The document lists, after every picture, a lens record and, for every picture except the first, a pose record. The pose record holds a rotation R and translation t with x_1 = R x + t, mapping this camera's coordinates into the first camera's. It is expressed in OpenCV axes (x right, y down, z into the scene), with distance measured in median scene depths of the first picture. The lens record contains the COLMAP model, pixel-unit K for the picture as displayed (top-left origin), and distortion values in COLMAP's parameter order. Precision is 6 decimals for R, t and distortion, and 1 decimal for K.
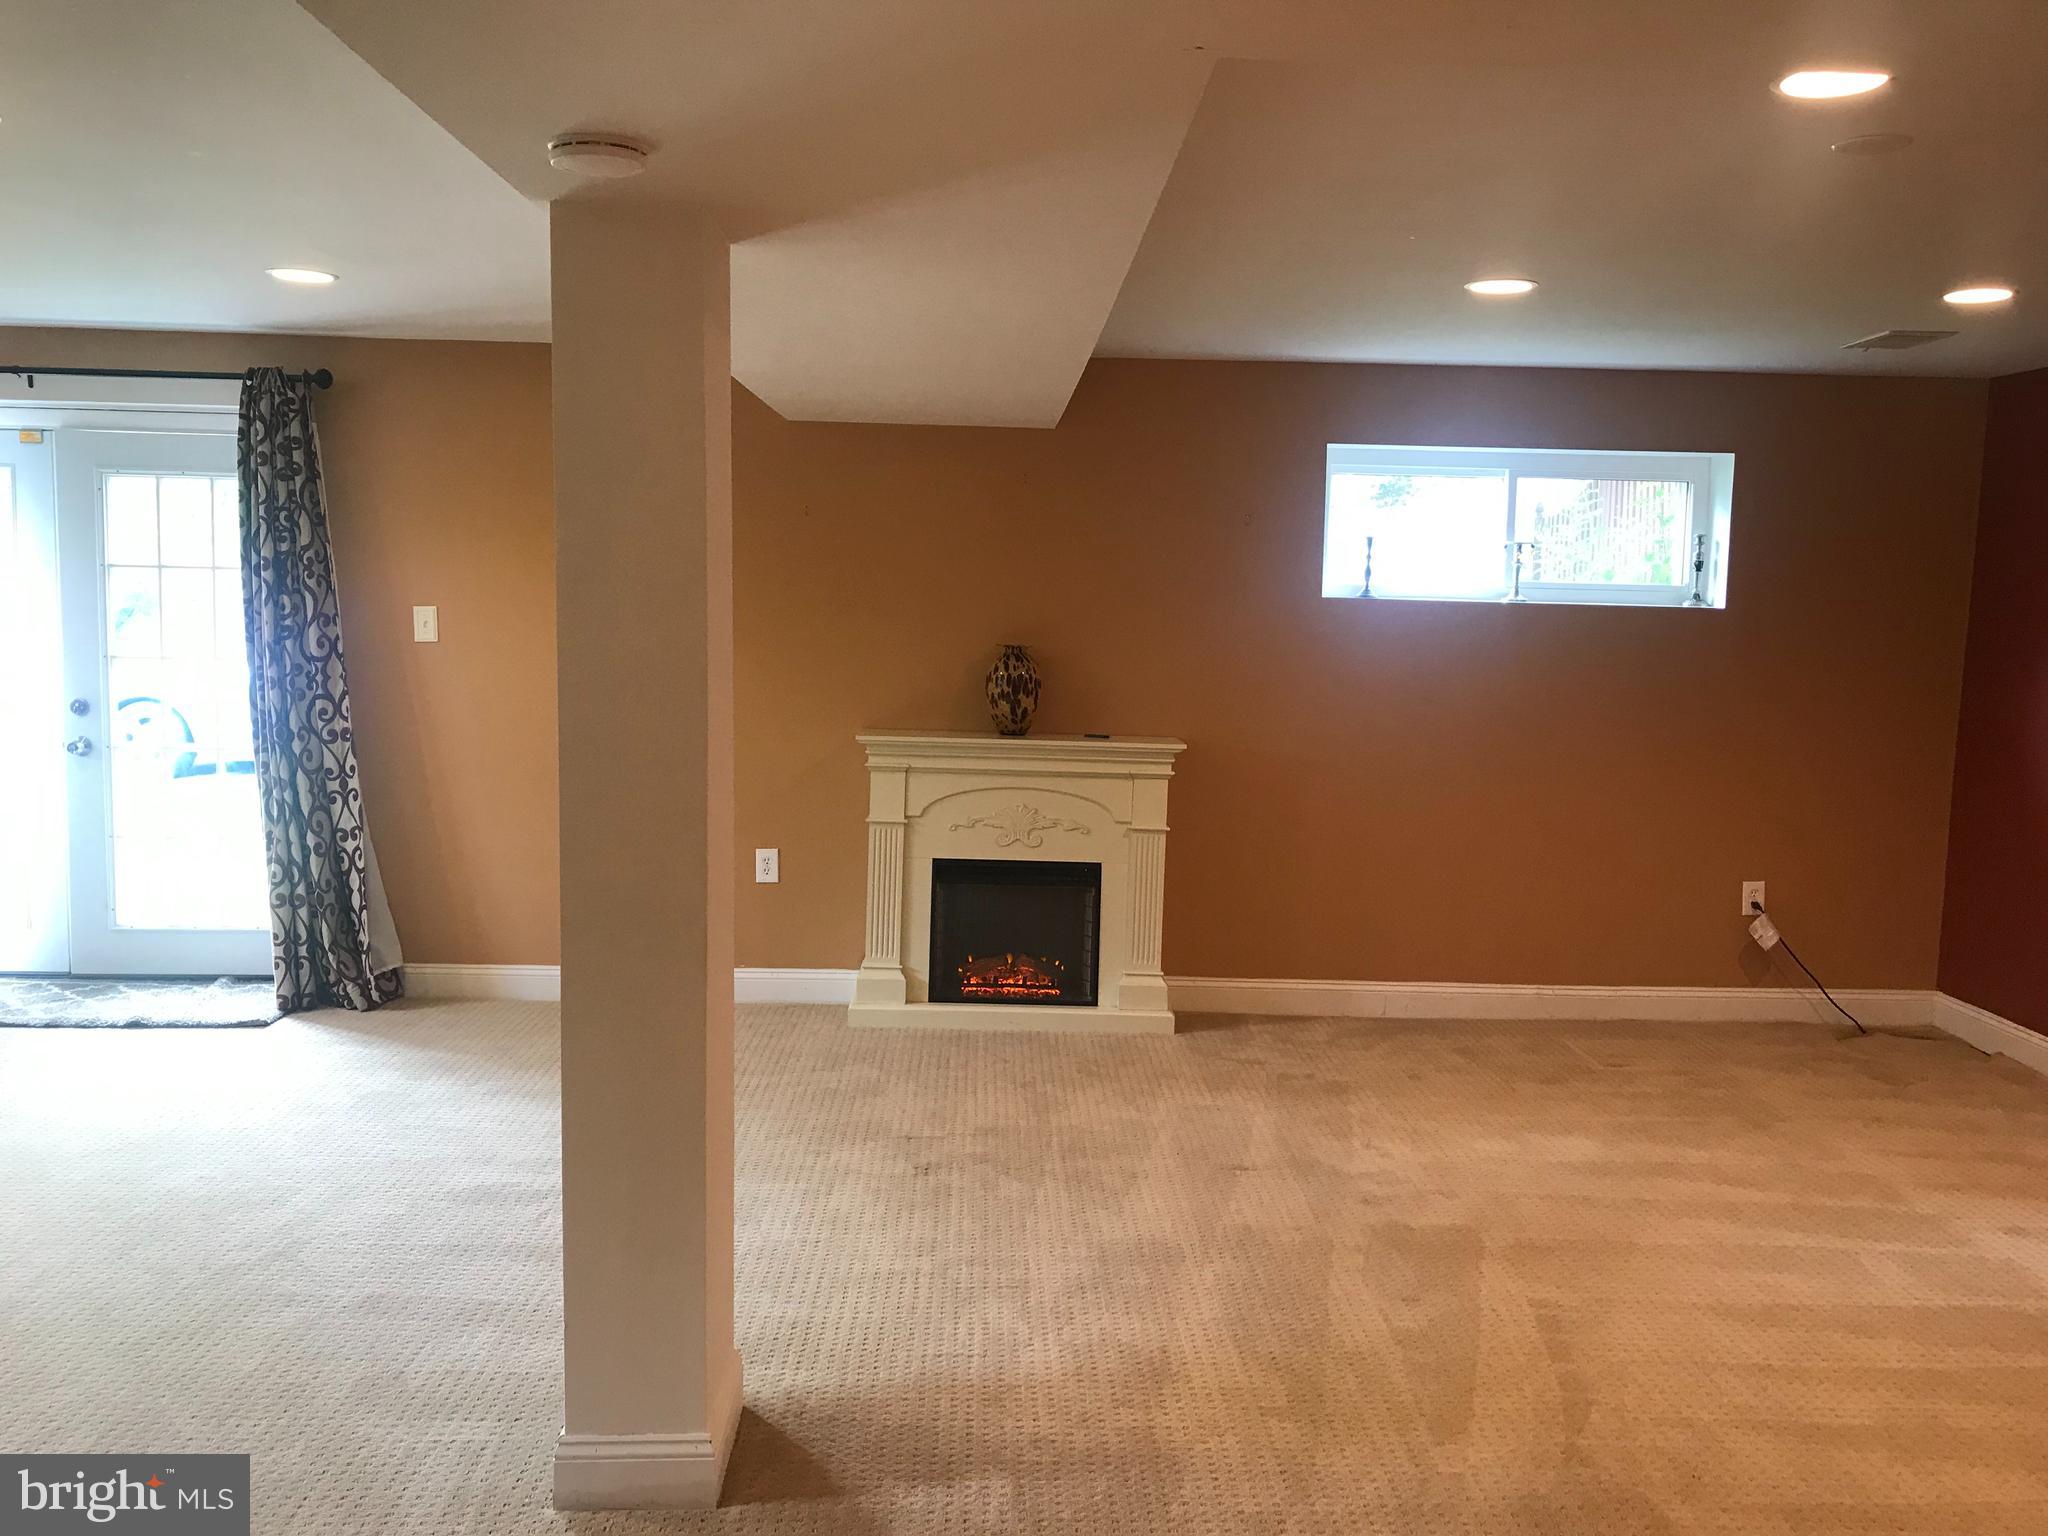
lens RADIAL K [[1690.8, 0, 1024.0], [0, 1690.8, 768.0], [0, 0, 1]] dist [-0.003033, -0.006364]
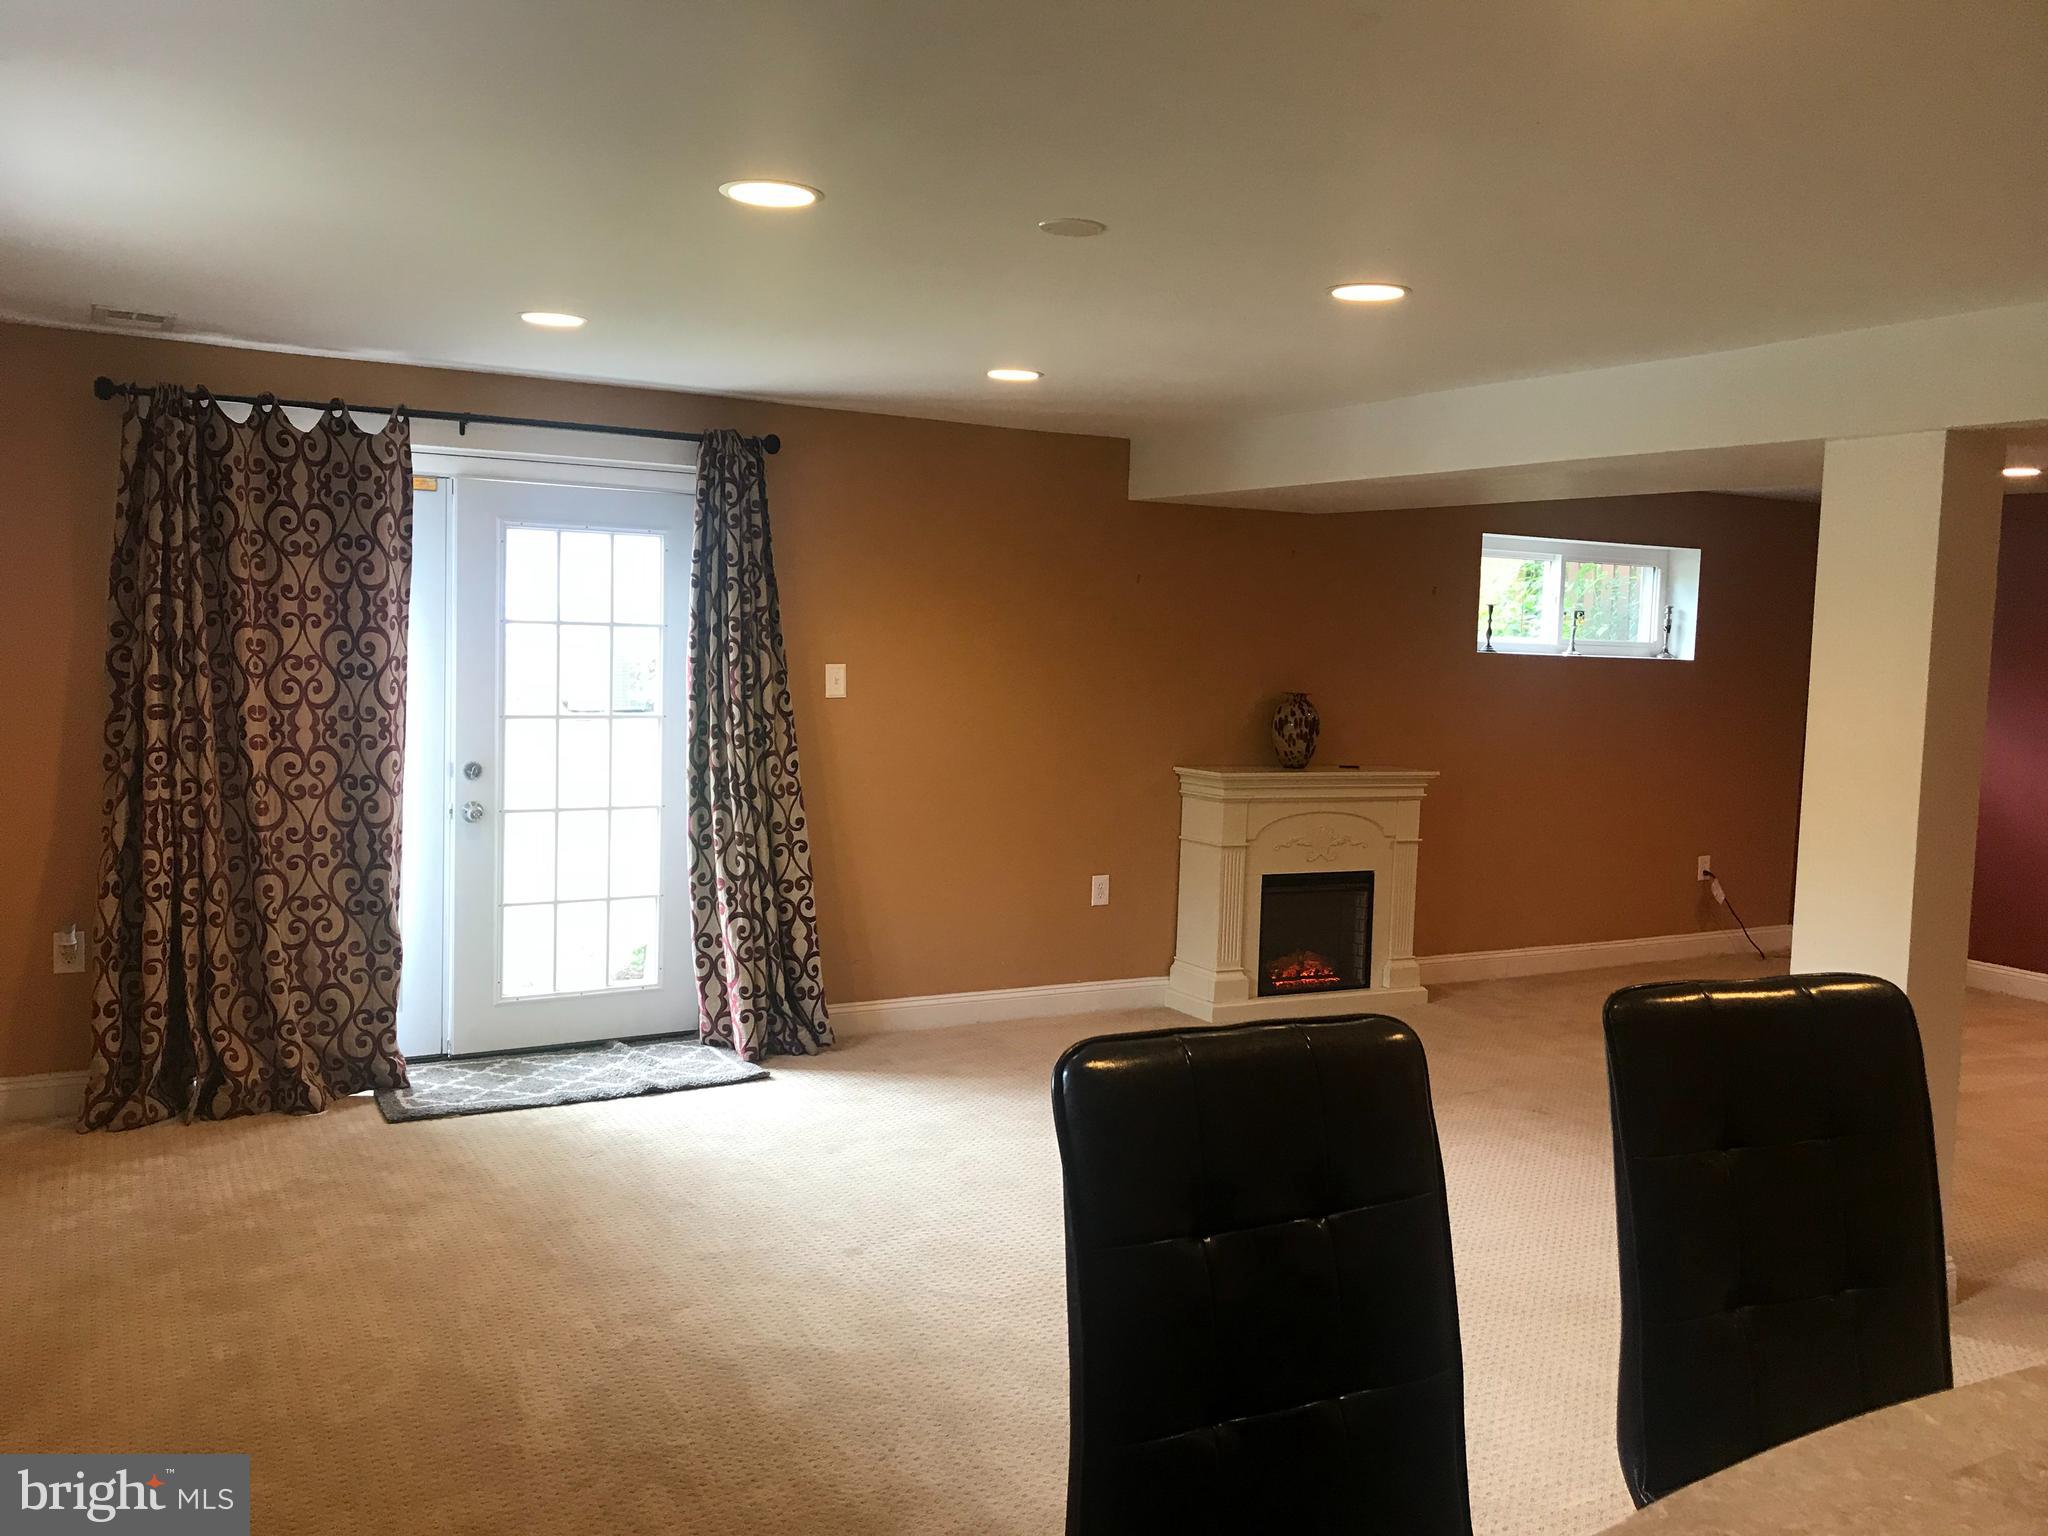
lens RADIAL K [[1648.1, 0, 929.6], [0, 1648.1, 760.4], [0, 0, 1]] dist [0.104197, -0.438267]
pose [[0.902150, -0.030208, 0.430363, -0.757434], [0.036522, 0.999312, -0.006417, -0.027399], [-0.429873, 0.021507, 0.902633, 0.051130]]
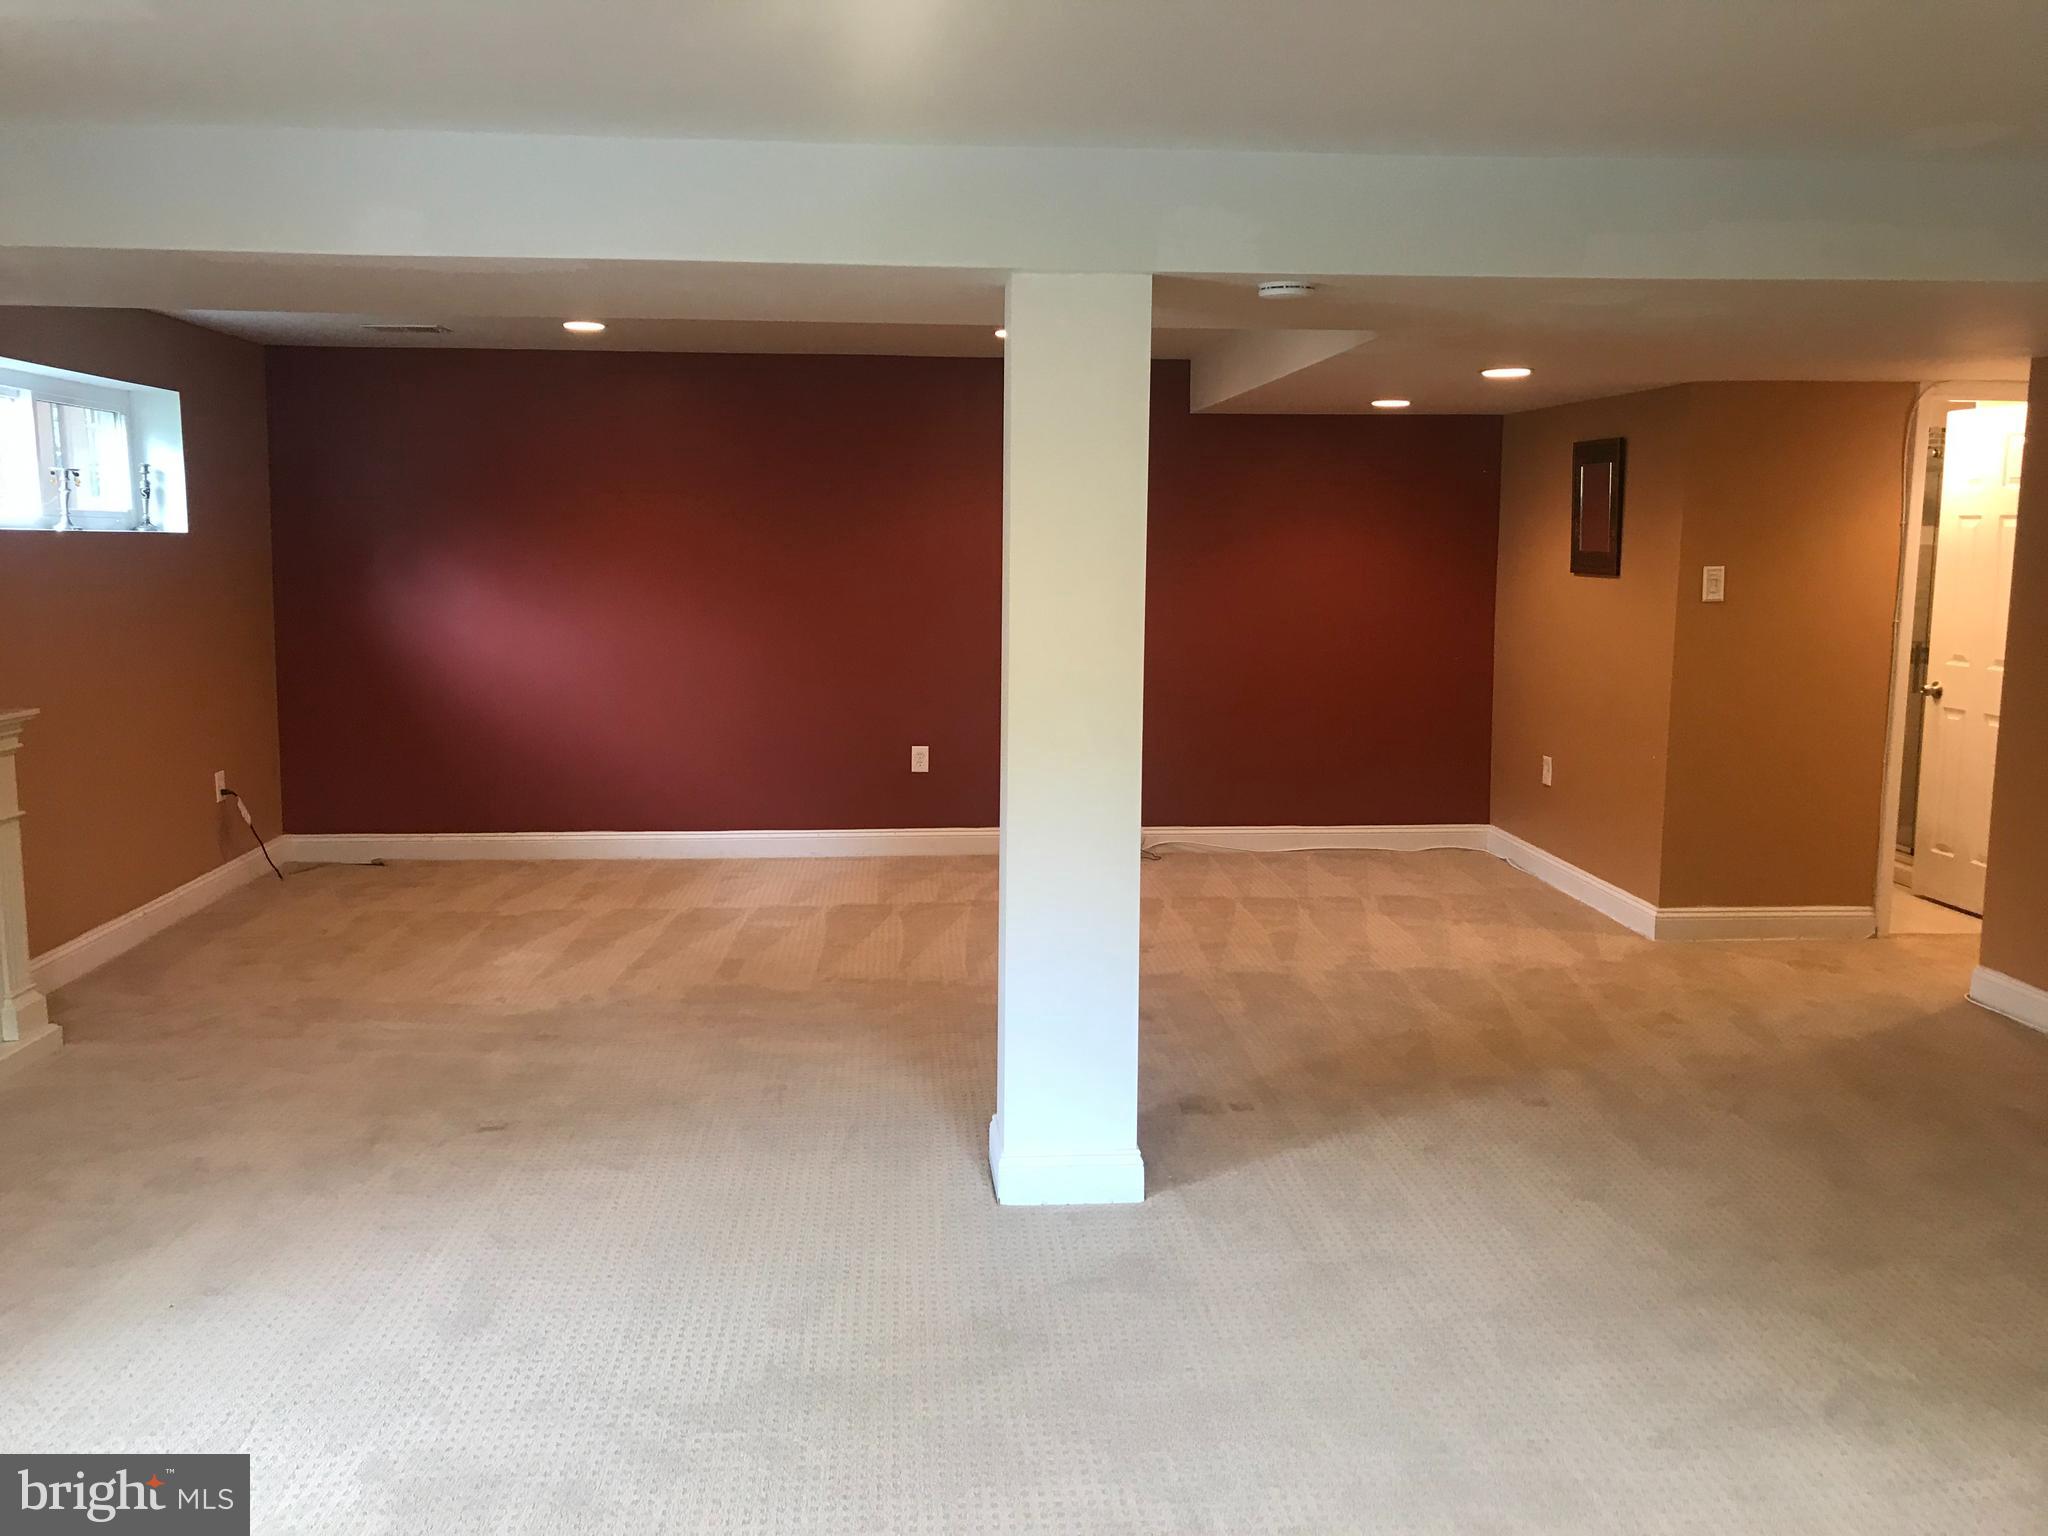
lens RADIAL K [[1690.8, 0, 1024.0], [0, 1690.8, 768.0], [0, 0, 1]] dist [-0.003033, -0.006364]
pose [[-0.062431, -0.161092, 0.984963, -0.760095], [0.098770, 0.981046, 0.166712, -0.075448], [-0.993150, 0.107693, -0.045337, 0.536356]]
